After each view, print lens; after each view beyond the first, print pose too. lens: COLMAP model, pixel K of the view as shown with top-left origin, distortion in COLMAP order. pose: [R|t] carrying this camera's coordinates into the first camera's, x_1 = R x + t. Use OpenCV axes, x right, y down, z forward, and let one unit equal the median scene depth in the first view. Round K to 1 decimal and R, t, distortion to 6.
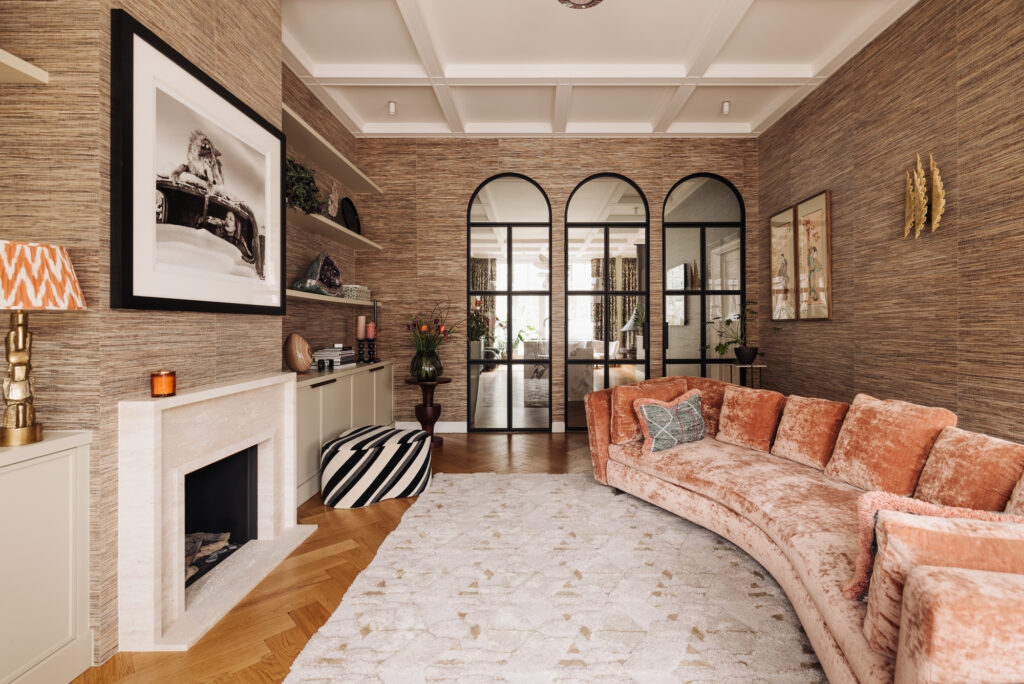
lens RADIAL K [[489.7, 0, 537.4], [0, 489.7, 323.0], [0, 0, 1]] dist [0.016175, -0.000254]
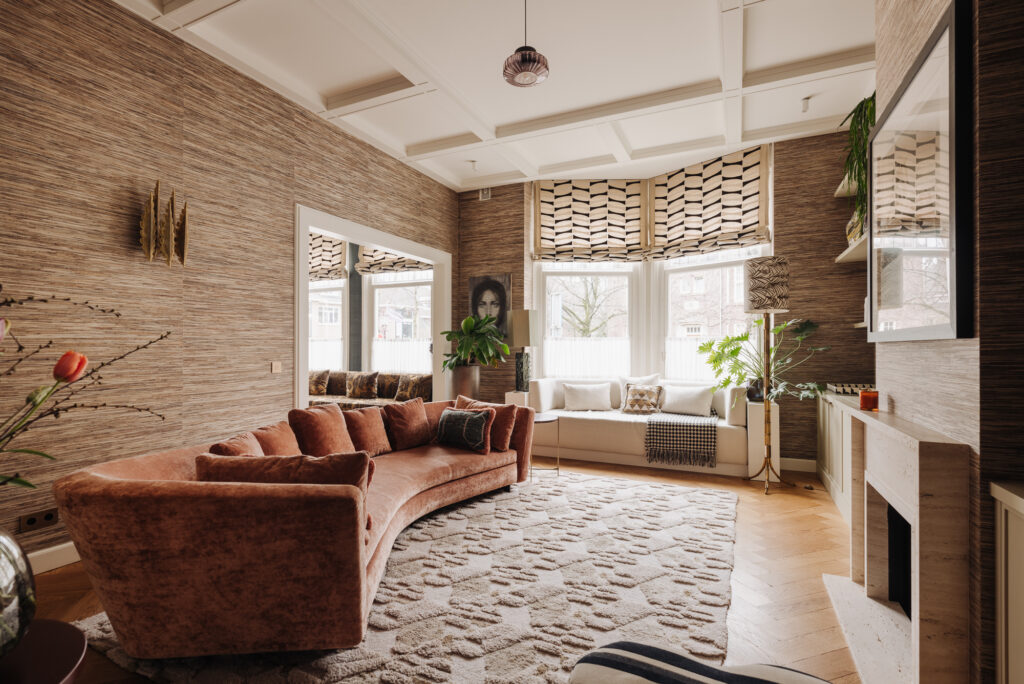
lens RADIAL K [[489.7, 0, 510.3], [0, 489.7, 342.1], [0, 0, 1]] dist [0.016175, -0.000254]
pose [[-0.906234, 0.002281, 0.422770, -0.334082], [-0.004462, 0.999878, -0.014961, -0.007253], [-0.422752, -0.015445, -0.906114, 1.819467]]
